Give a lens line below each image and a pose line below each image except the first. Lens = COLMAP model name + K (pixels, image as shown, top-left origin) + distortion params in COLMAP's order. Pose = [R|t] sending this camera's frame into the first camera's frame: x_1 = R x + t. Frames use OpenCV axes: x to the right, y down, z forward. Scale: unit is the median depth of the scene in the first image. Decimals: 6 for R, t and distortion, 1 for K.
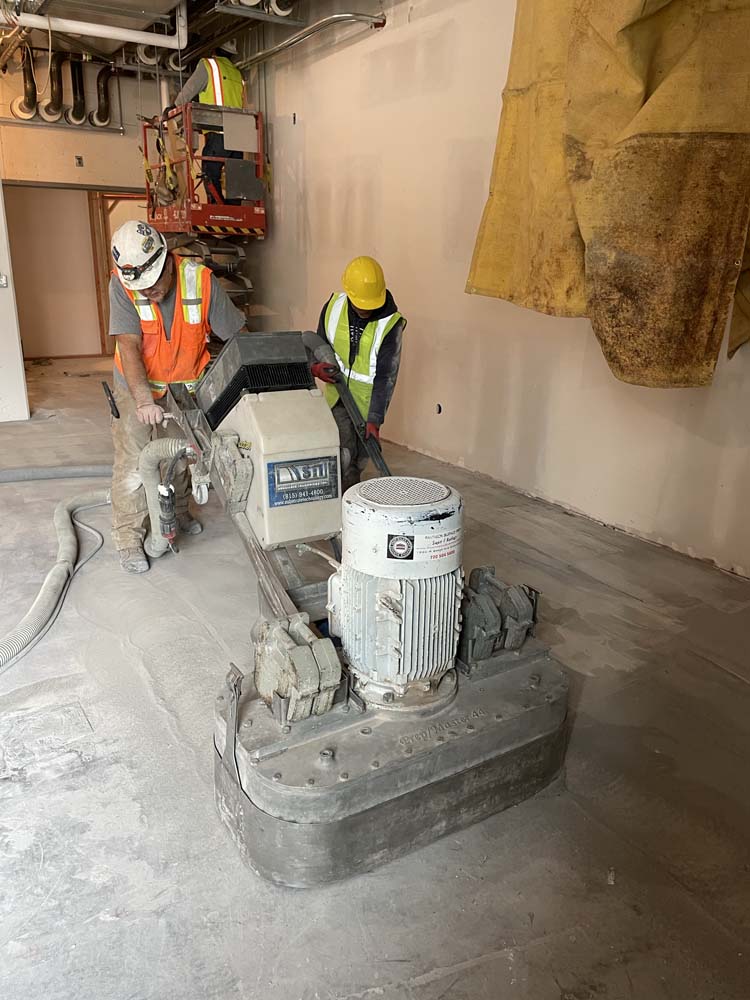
lens RADIAL K [[755.8, 0, 376.9], [0, 755.8, 499.4], [0, 0, 1]] dist [0.074013, -0.098038]
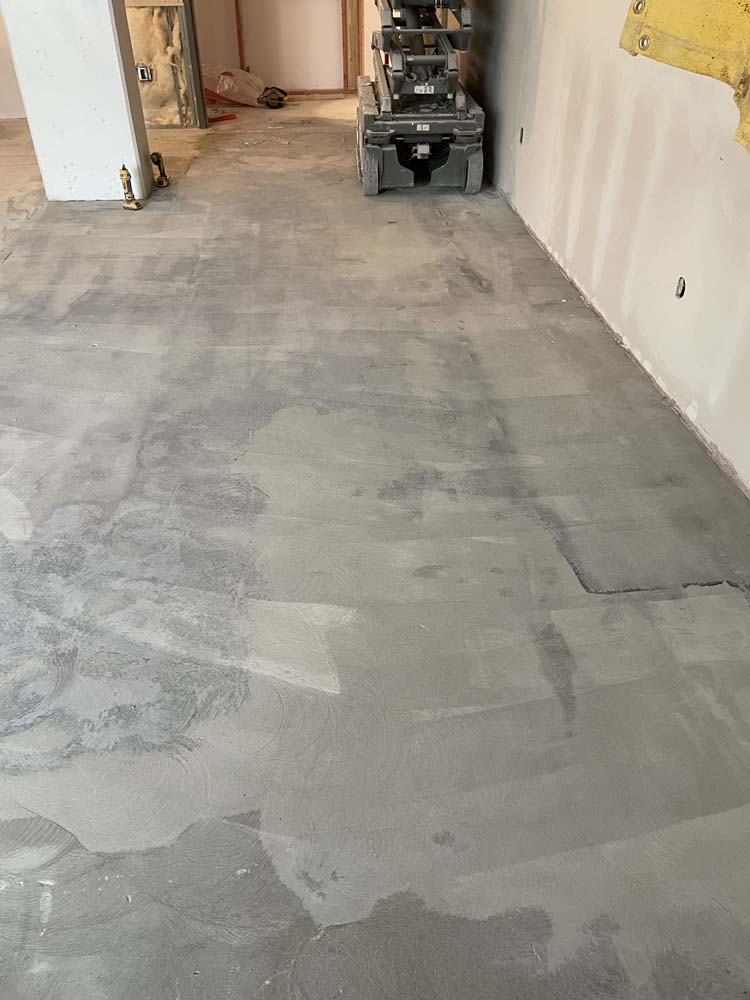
lens RADIAL K [[755.8, 0, 382.7], [0, 755.8, 499.4], [0, 0, 1]] dist [0.074013, -0.098038]
pose [[0.893866, 0.254196, -0.369308, 0.223186], [-0.124832, 0.932270, 0.339544, -0.243355], [0.430605, -0.257405, 0.865056, 0.807633]]
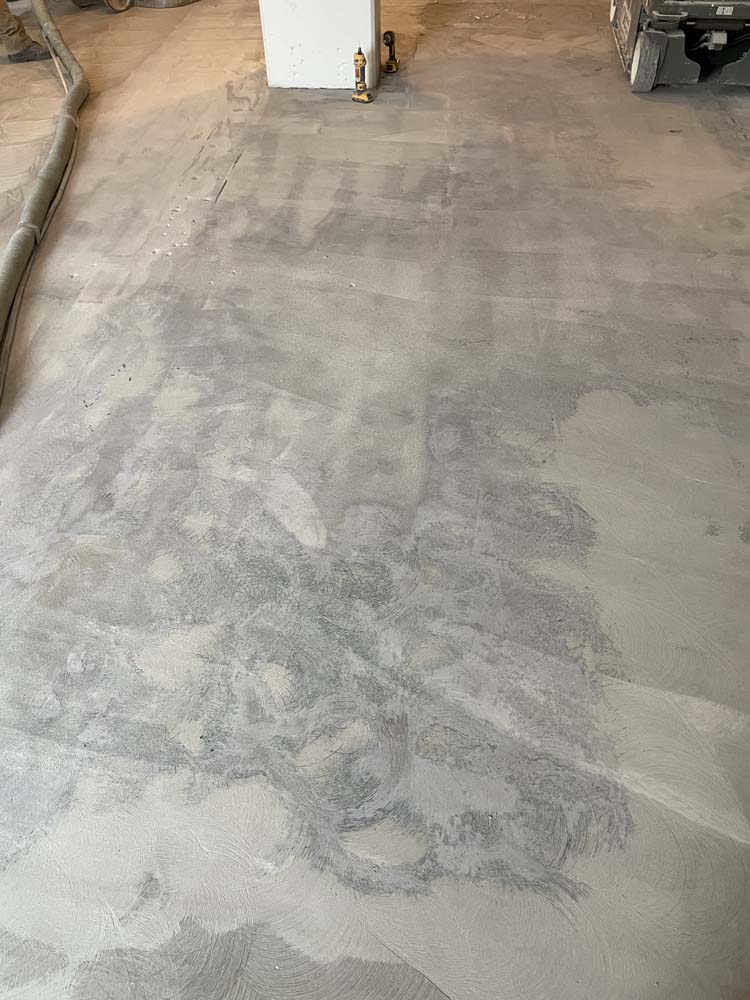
lens RADIAL K [[755.8, 0, 369.2], [0, 755.8, 501.9], [0, 0, 1]] dist [0.074013, -0.098038]
pose [[0.792088, 0.406154, -0.455670, -0.031246], [-0.155845, 0.856323, 0.492365, -0.264333], [0.590177, -0.318983, 0.741580, 0.851333]]
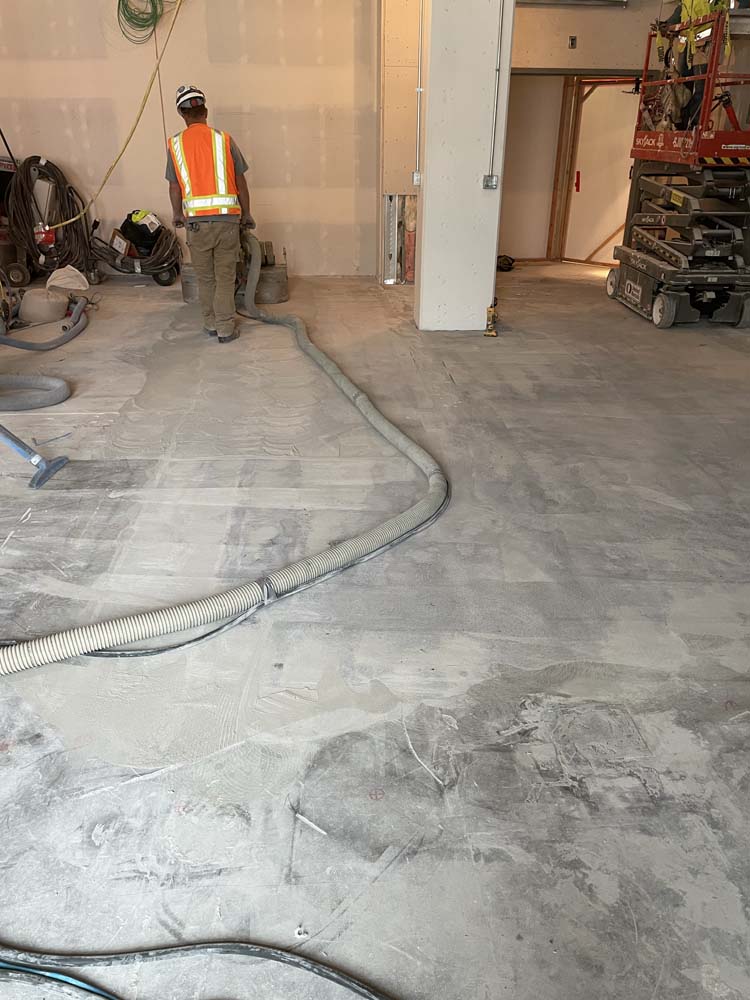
lens RADIAL K [[755.8, 0, 378.9], [0, 755.8, 504.9], [0, 0, 1]] dist [0.074013, -0.098038]
pose [[0.882606, 0.195791, -0.427401, -0.256765], [-0.138793, 0.977145, 0.161011, -0.046942], [0.449157, -0.082788, 0.889609, 0.104424]]
